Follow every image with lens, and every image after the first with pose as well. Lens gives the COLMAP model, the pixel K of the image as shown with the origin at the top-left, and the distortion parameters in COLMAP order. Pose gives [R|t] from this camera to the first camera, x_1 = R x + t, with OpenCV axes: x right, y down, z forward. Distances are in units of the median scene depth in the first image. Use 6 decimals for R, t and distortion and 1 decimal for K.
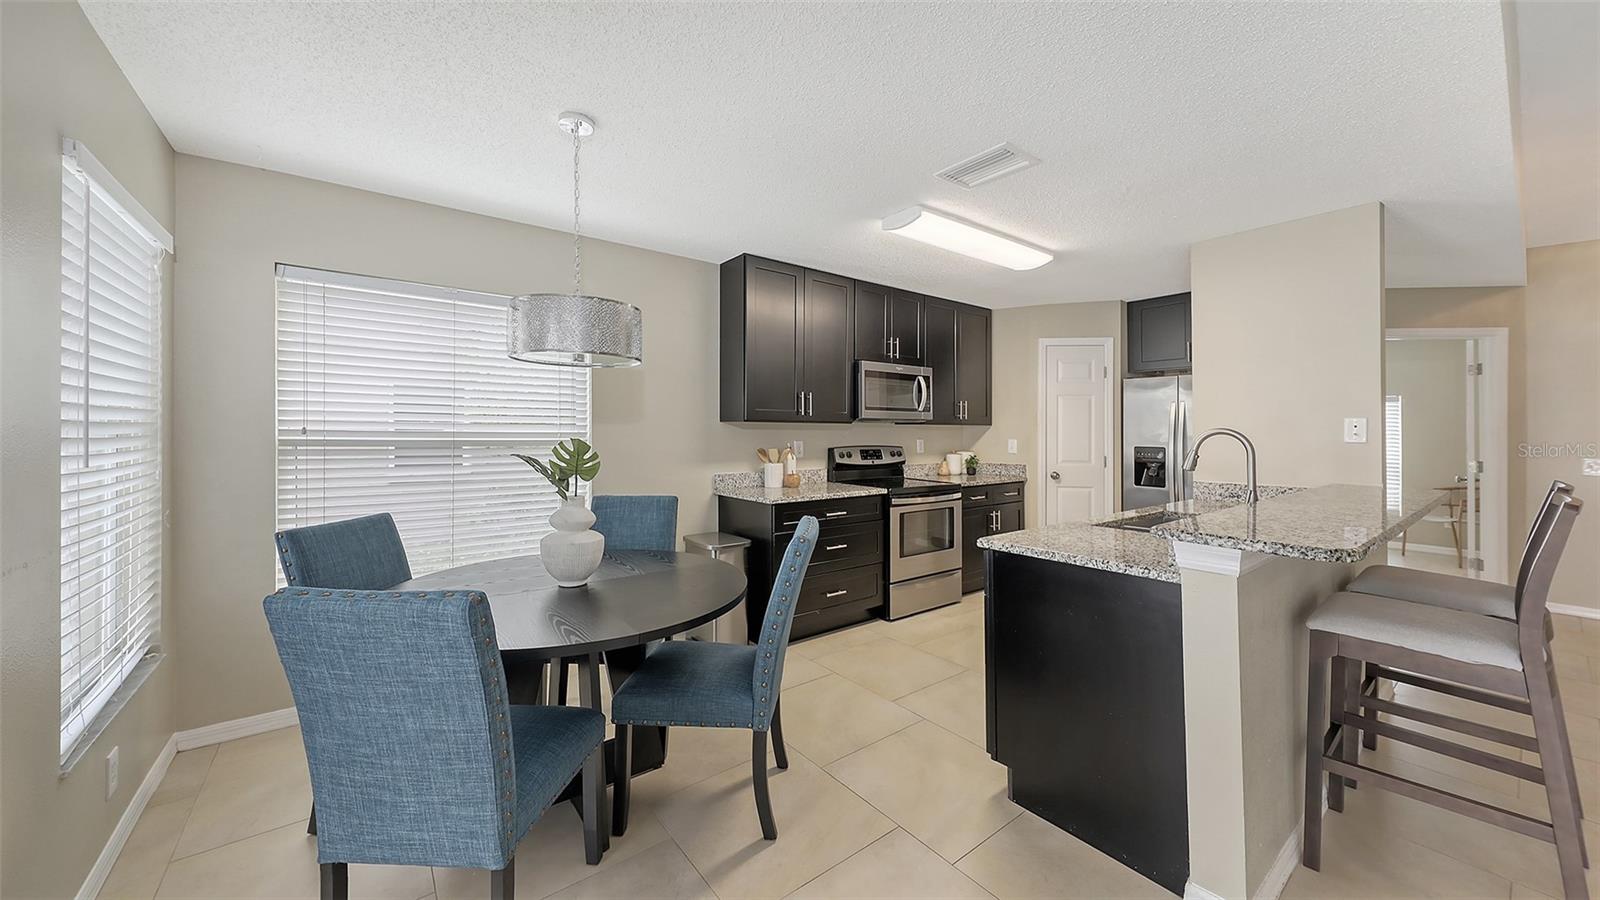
lens RADIAL K [[570.0, 0, 783.7], [0, 570.0, 427.6], [0, 0, 1]] dist [0.015417, -0.000111]
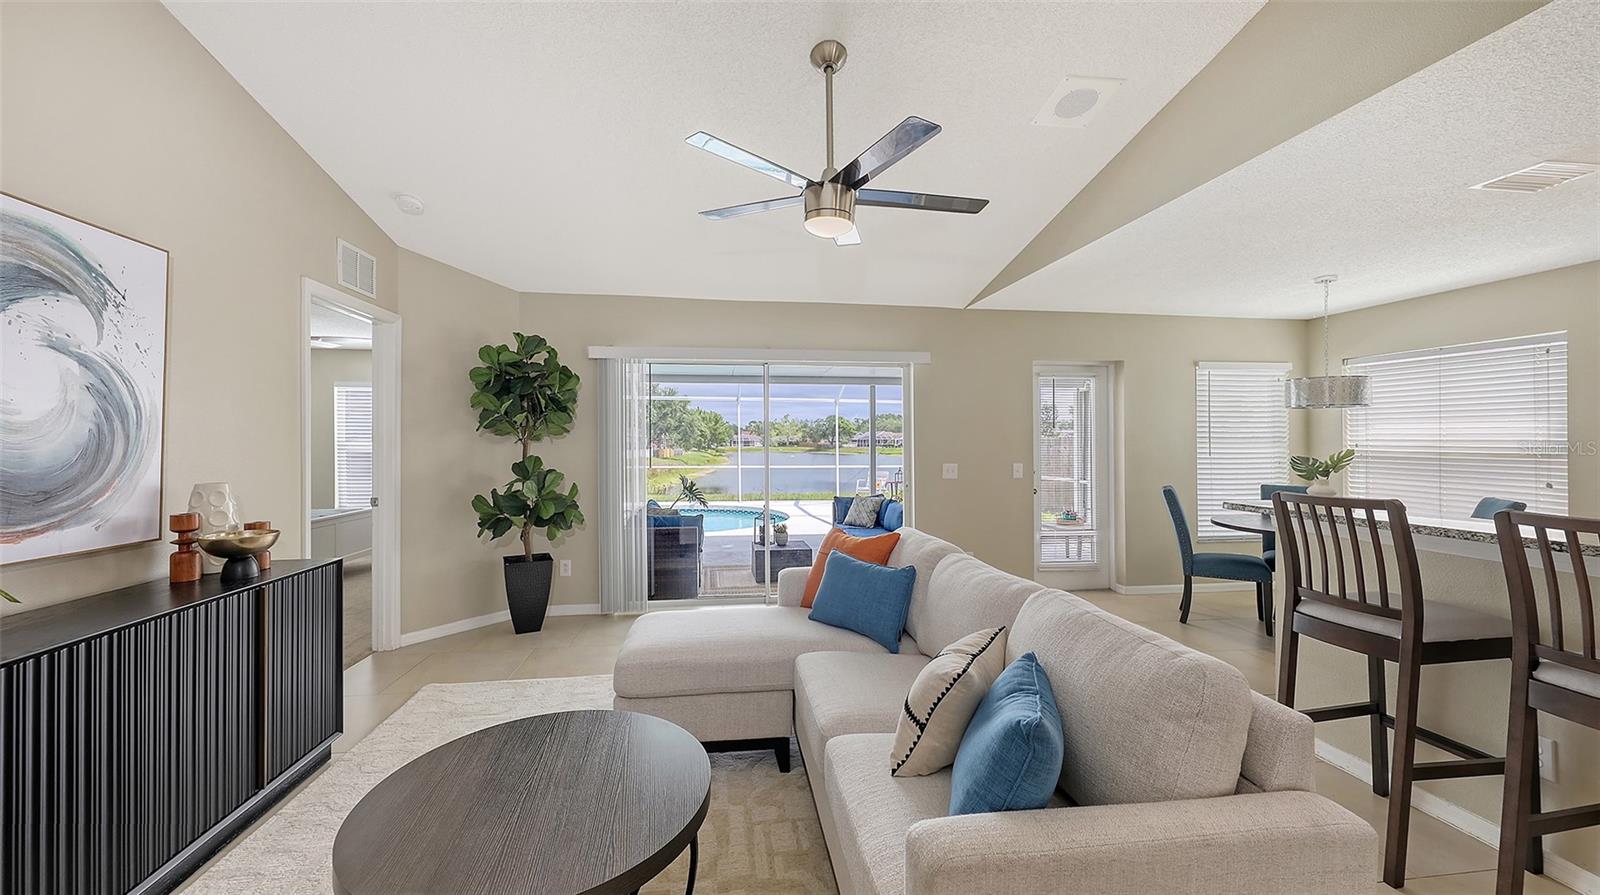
lens RADIAL K [[598.3, 0, 792.8], [0, 598.3, 443.7], [0, 0, 1]] dist [0.002849, 0.000148]
pose [[-0.478843, -0.001816, -0.877899, 1.029058], [0.003782, 0.999984, -0.004132, 0.001071], [0.877892, -0.005298, -0.478829, 0.198949]]
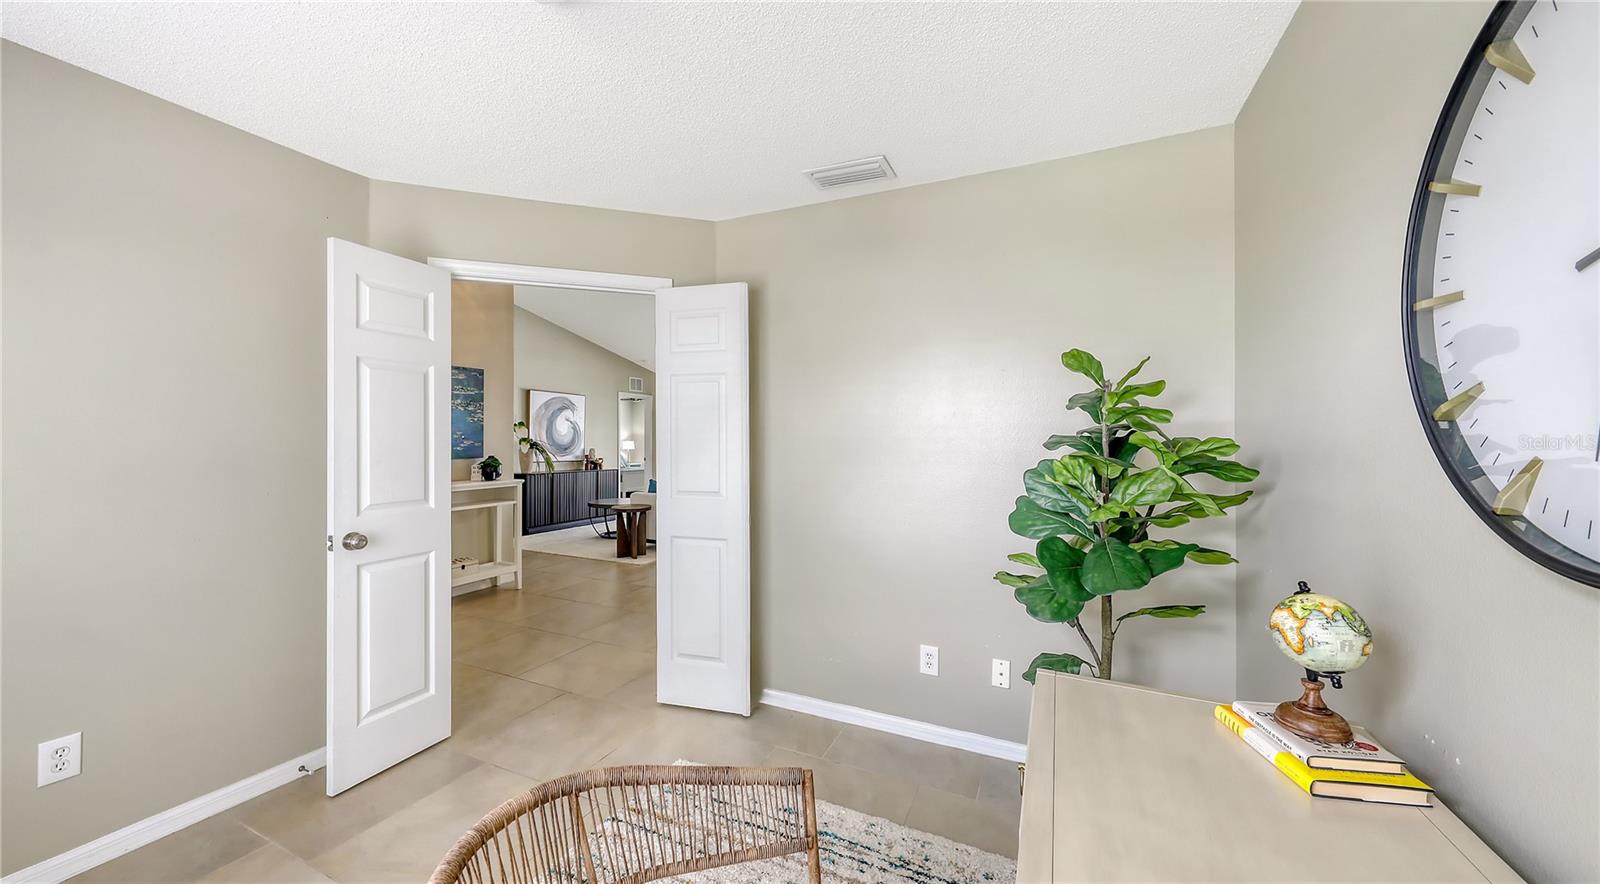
lens RADIAL K [[562.8, 0, 763.0], [0, 562.8, 439.1], [0, 0, 1]] dist [-0.000066, -0.000003]
pose [[-0.899531, -0.012315, -0.436684, 1.152399], [-0.008906, 0.999912, -0.009853, 0.011455], [0.436767, -0.004974, -0.899561, 1.629641]]
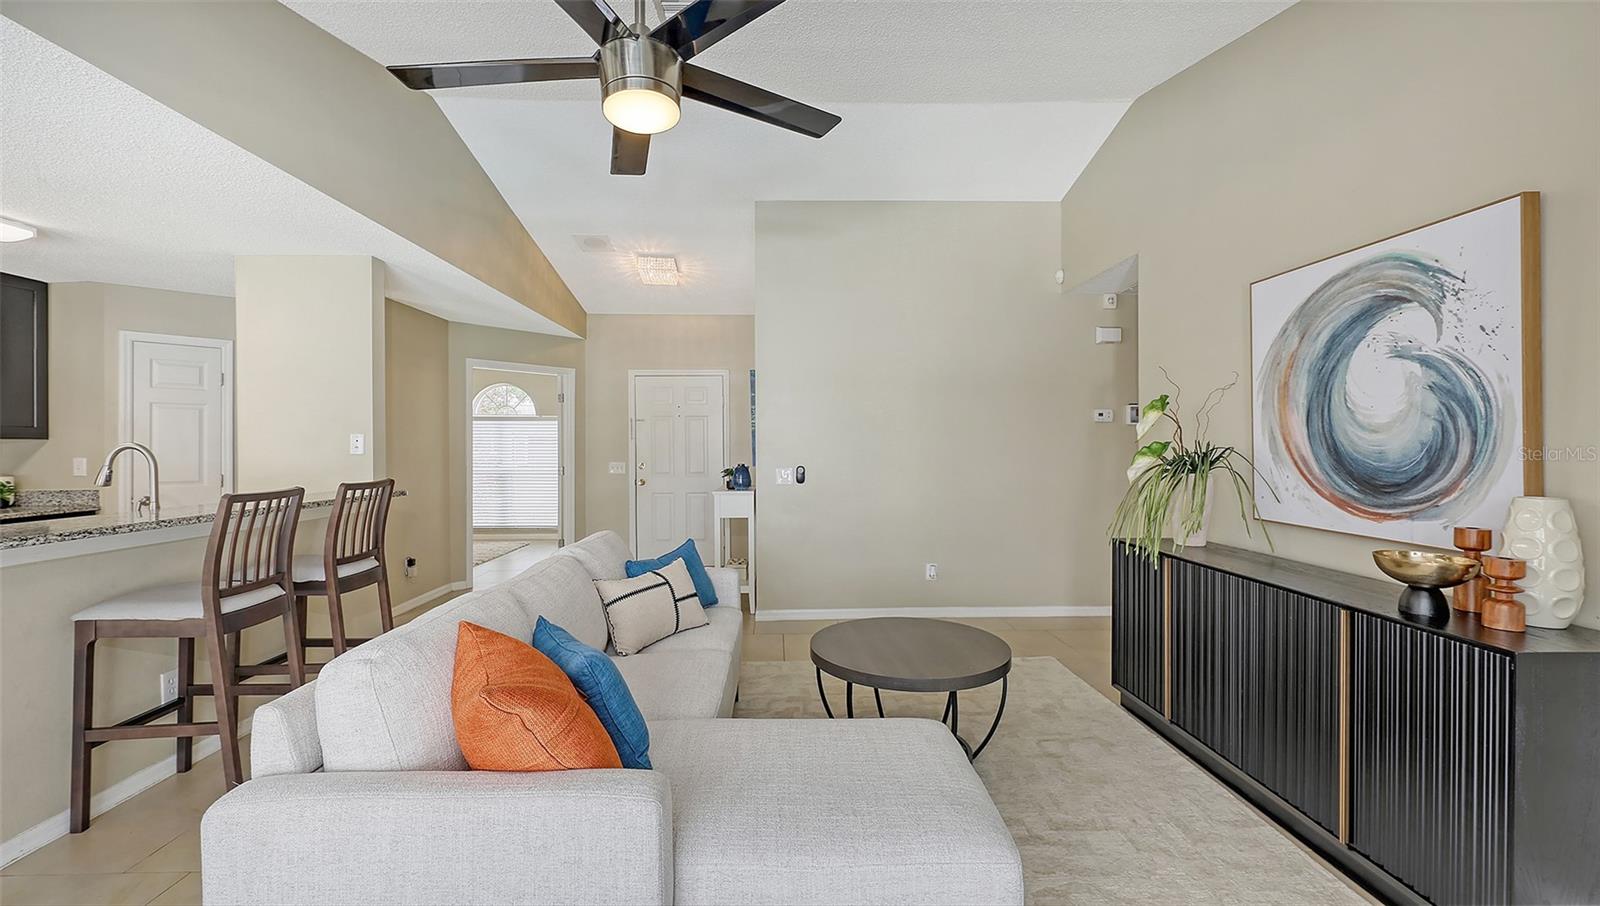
lens RADIAL K [[655.3, 0, 804.9], [0, 655.3, 440.0], [0, 0, 1]] dist [-0.000187, -0.000170]
pose [[0.556402, 0.001698, 0.830911, 0.240017], [-0.000644, 0.999998, -0.001612, -0.002678], [-0.830913, 0.000362, 0.556402, -0.339838]]
